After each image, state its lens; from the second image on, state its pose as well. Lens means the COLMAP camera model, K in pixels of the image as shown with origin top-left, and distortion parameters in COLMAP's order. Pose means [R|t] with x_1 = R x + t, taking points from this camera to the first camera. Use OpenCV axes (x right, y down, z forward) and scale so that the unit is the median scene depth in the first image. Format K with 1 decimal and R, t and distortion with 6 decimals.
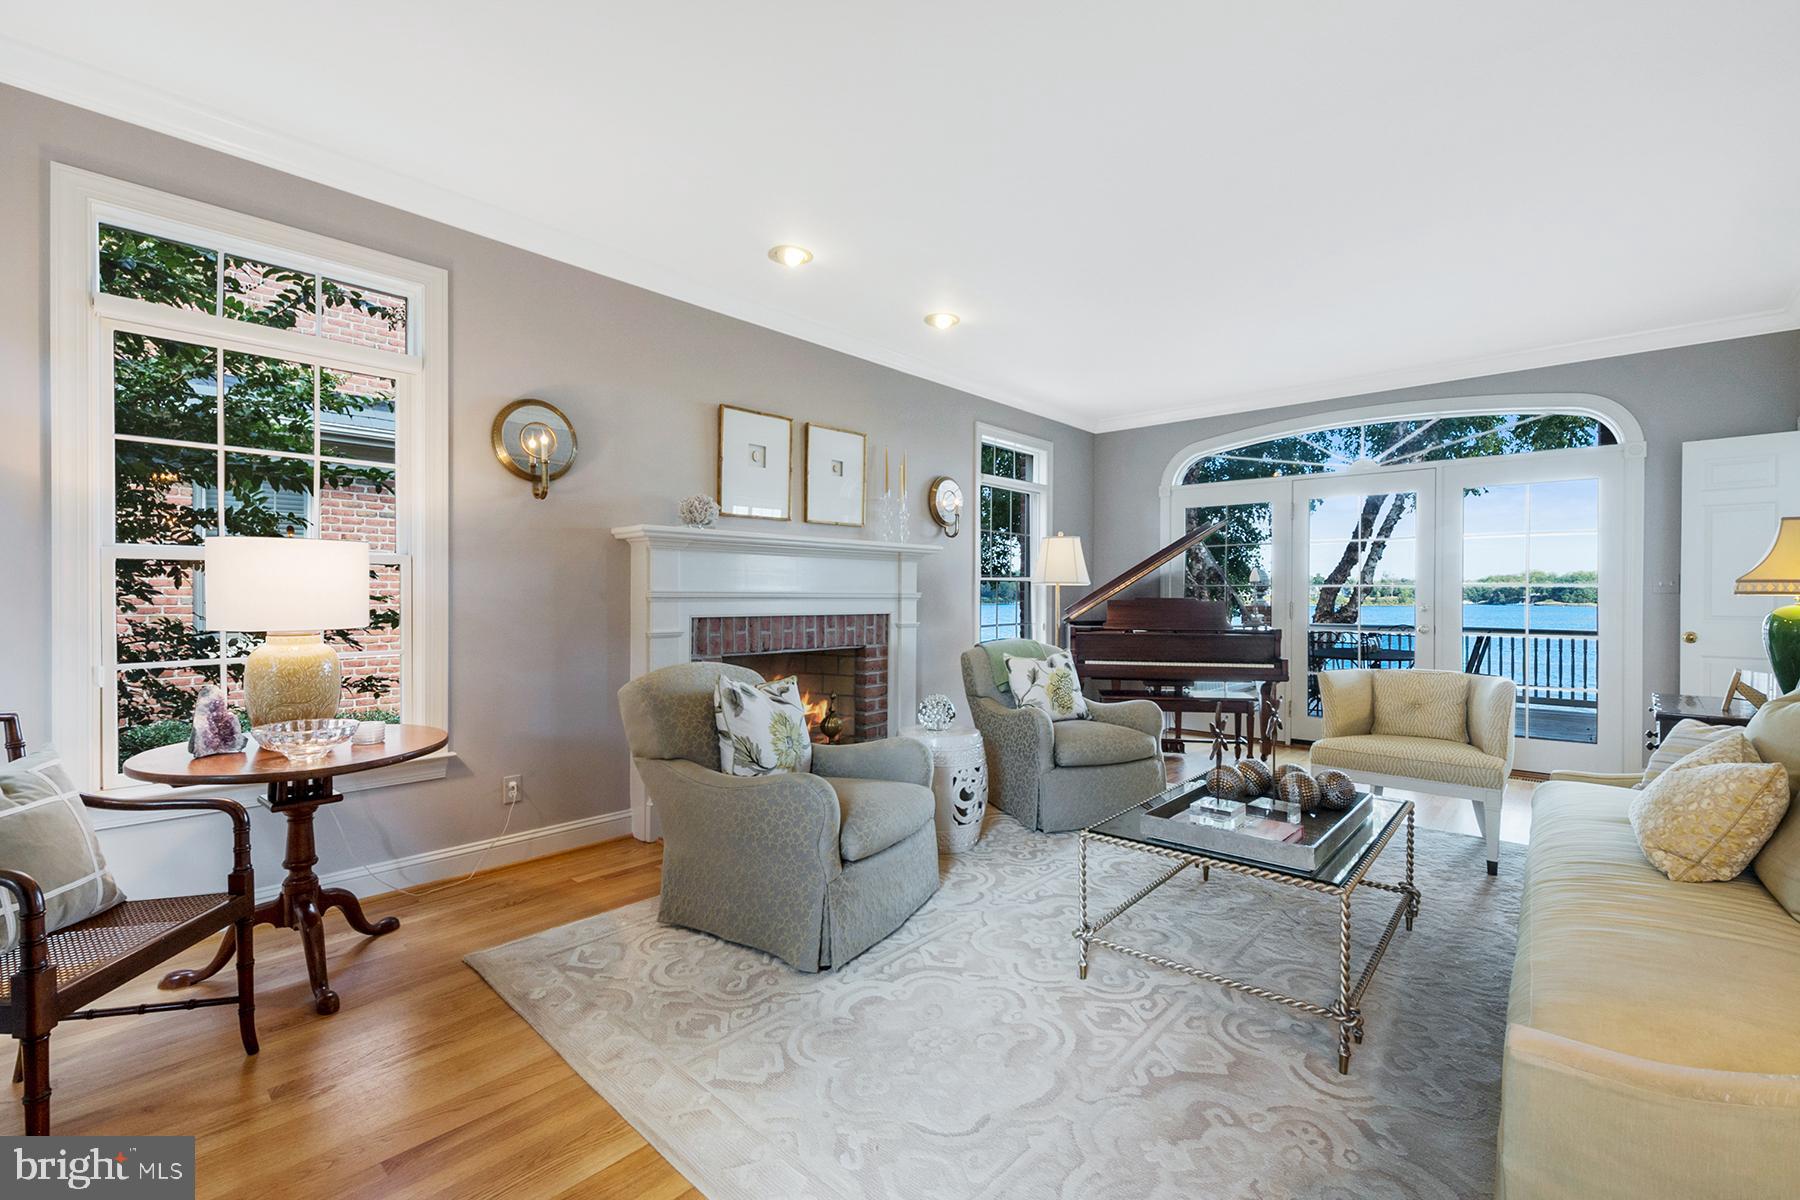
lens RADIAL K [[779.5, 0, 904.6], [0, 779.5, 590.1], [0, 0, 1]] dist [-0.002639, 0.000285]
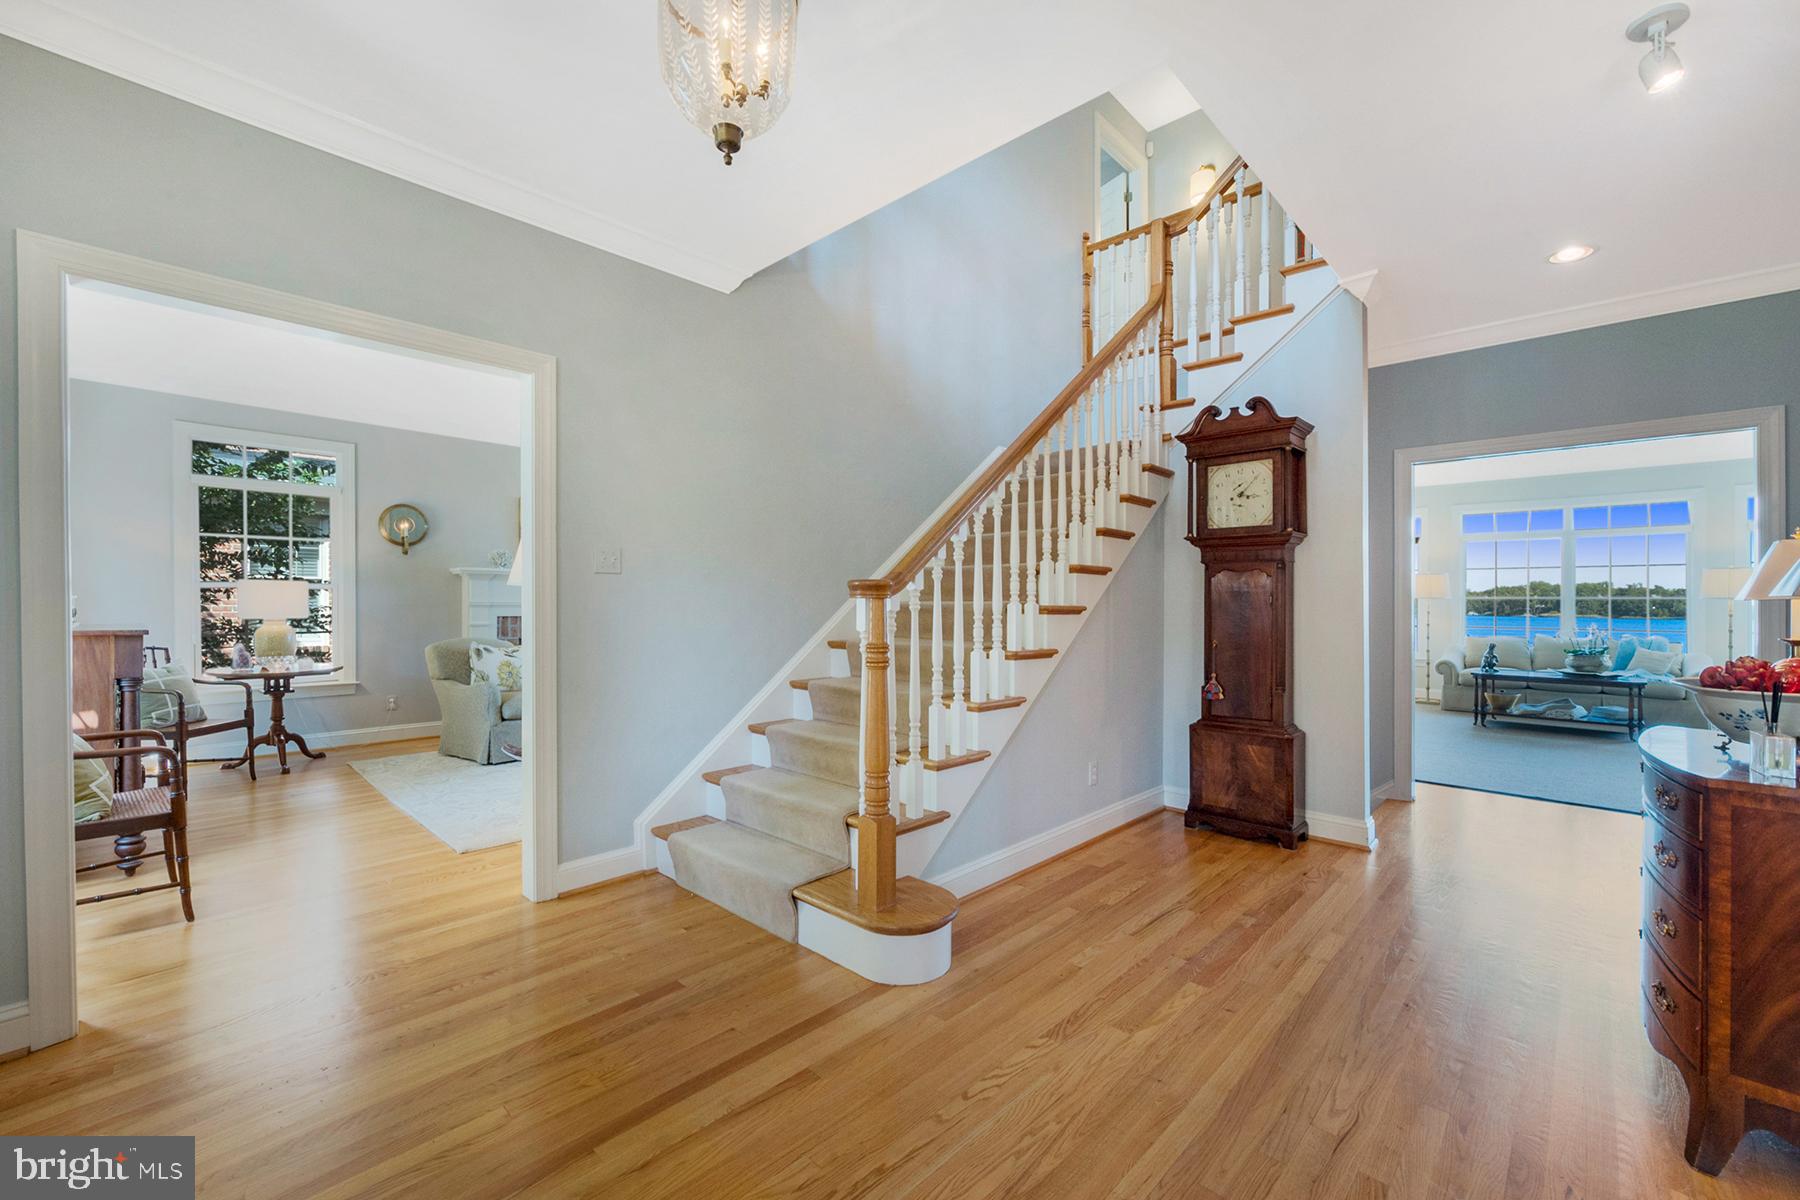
lens RADIAL K [[779.5, 0, 897.1], [0, 779.5, 602.6], [0, 0, 1]] dist [-0.002639, 0.000285]
pose [[0.998938, 0.002037, -0.046037, 1.090938], [-0.001904, 0.999994, 0.002939, -0.006049], [0.046043, -0.002848, 0.998935, -1.143846]]
